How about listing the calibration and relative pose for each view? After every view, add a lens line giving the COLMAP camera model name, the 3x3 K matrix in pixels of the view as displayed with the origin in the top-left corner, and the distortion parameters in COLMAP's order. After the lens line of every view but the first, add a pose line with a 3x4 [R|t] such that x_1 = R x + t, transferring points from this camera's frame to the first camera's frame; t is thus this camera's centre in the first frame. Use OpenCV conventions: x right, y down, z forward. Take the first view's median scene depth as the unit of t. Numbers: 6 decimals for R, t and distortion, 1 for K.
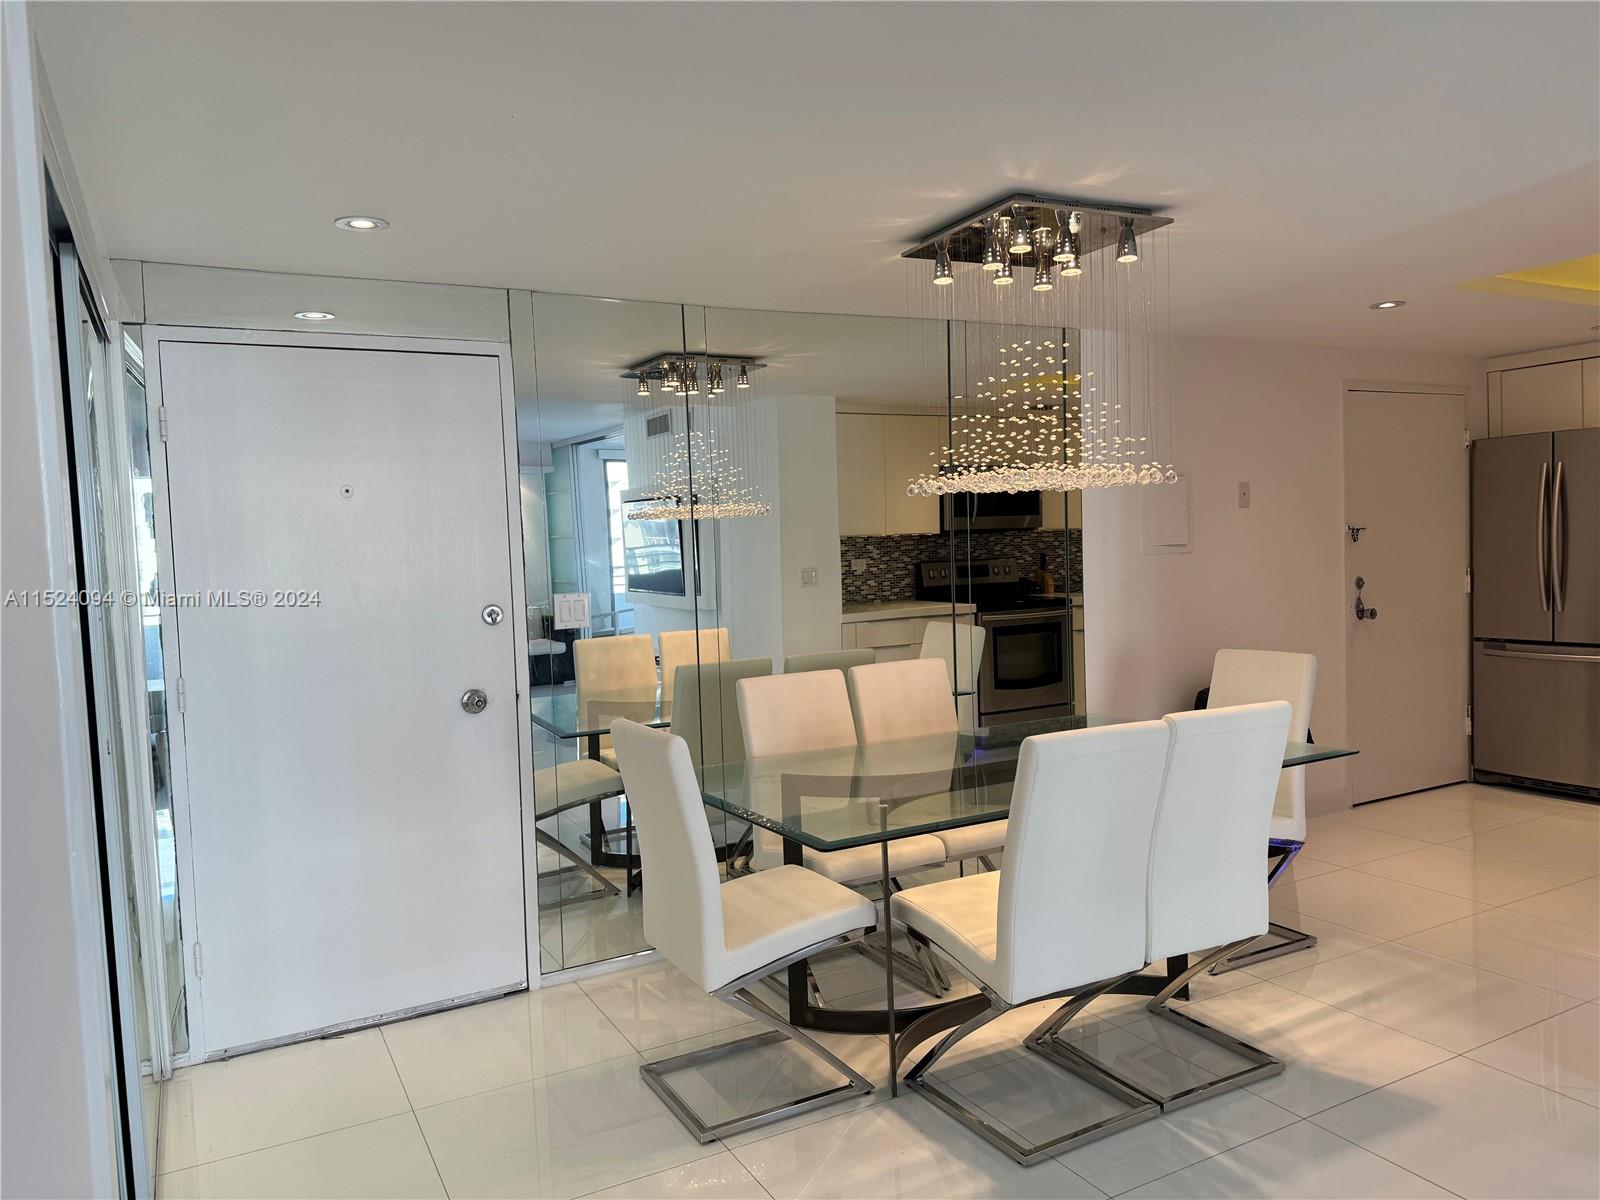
lens RADIAL K [[1113.1, 0, 800.0], [0, 1113.1, 600.0], [0, 0, 1]] dist [0.094546, -0.125469]
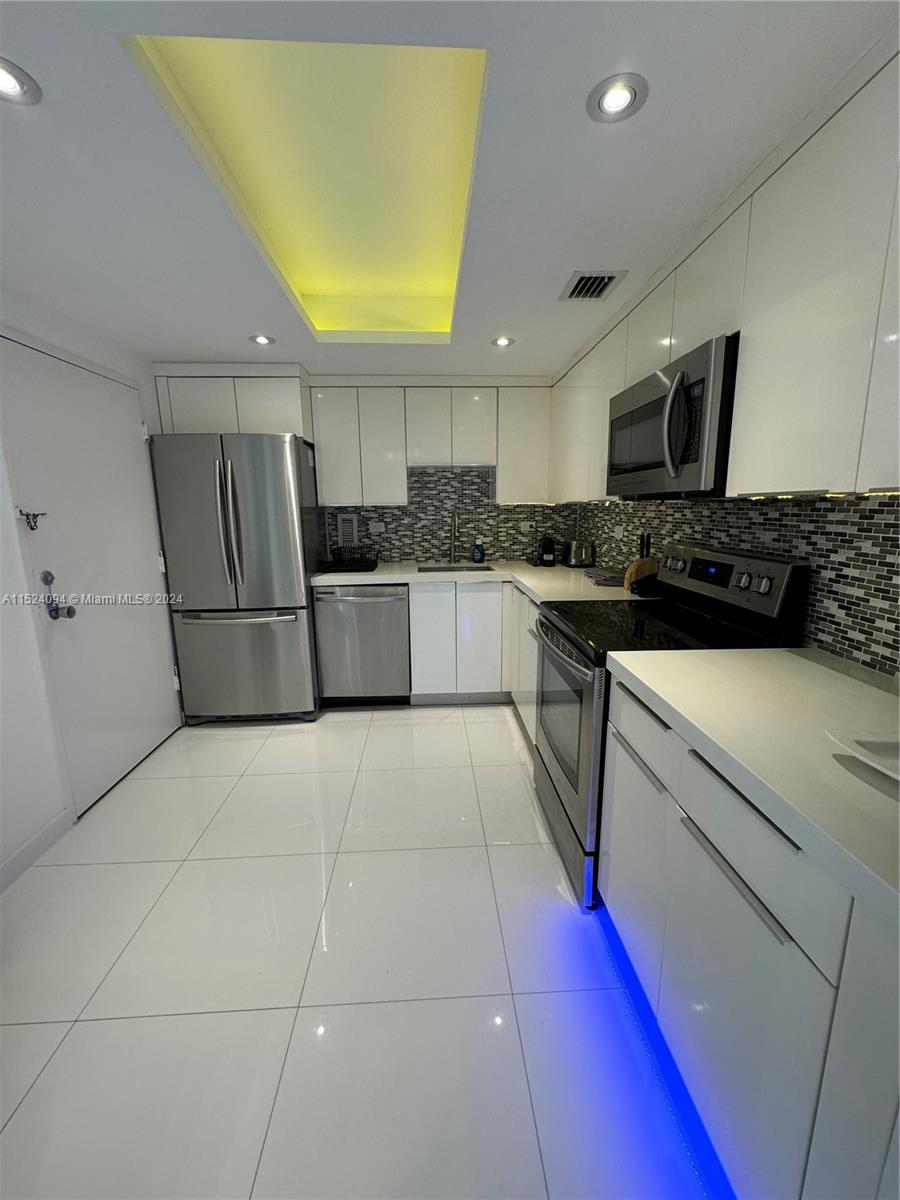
lens RADIAL K [[478.8, 0, 450.0], [0, 478.8, 600.0], [0, 0, 1]] dist [-0.000530, 0.000111]
pose [[0.435788, -0.143168, 0.888590, 0.306814], [0.039060, 0.989346, 0.140246, -0.038403], [-0.899201, -0.026409, 0.436738, 0.573126]]
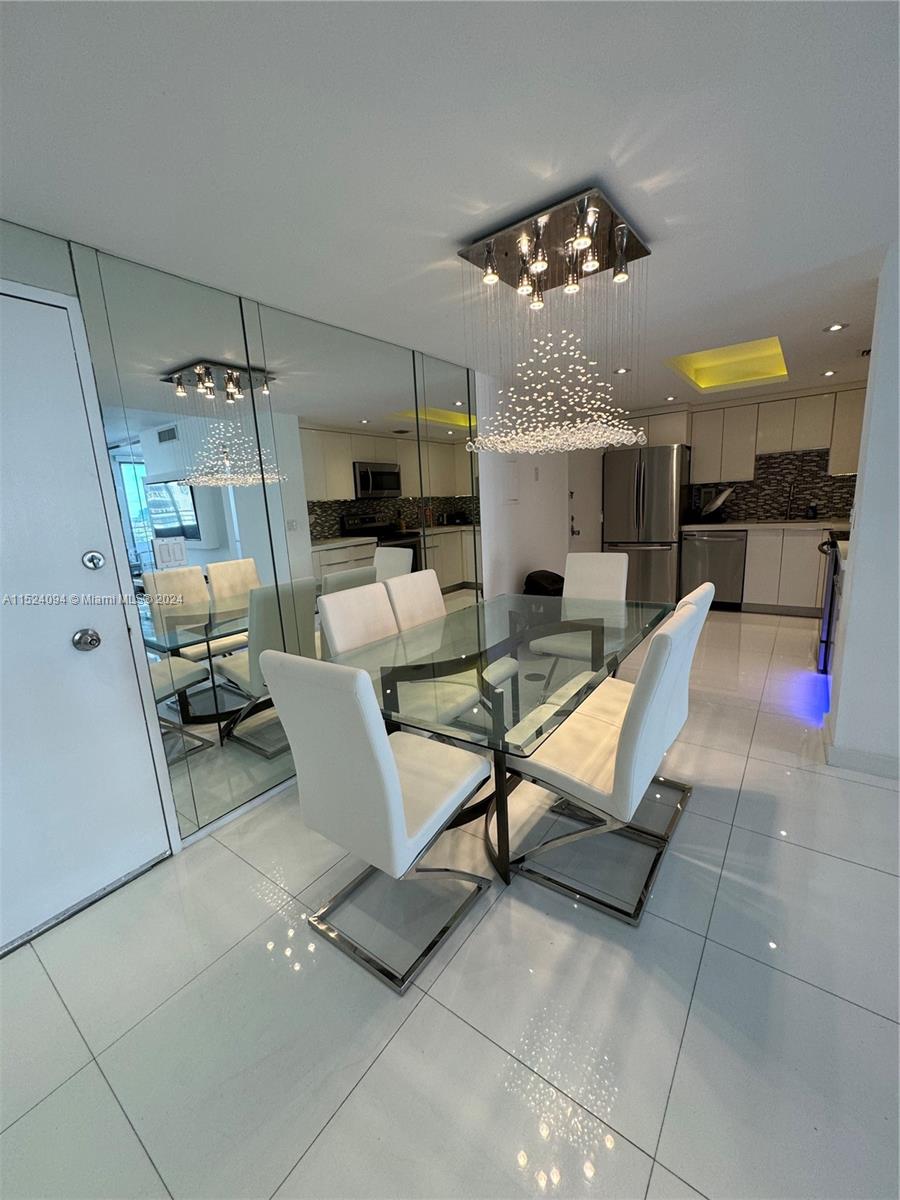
lens RADIAL K [[478.8, 0, 450.0], [0, 478.8, 600.0], [0, 0, 1]] dist [-0.000530, 0.000111]
pose [[0.906068, -0.097709, 0.411697, -0.100036], [0.043144, 0.989236, 0.139826, 0.000727], [-0.420927, -0.108929, 0.900530, 0.274404]]
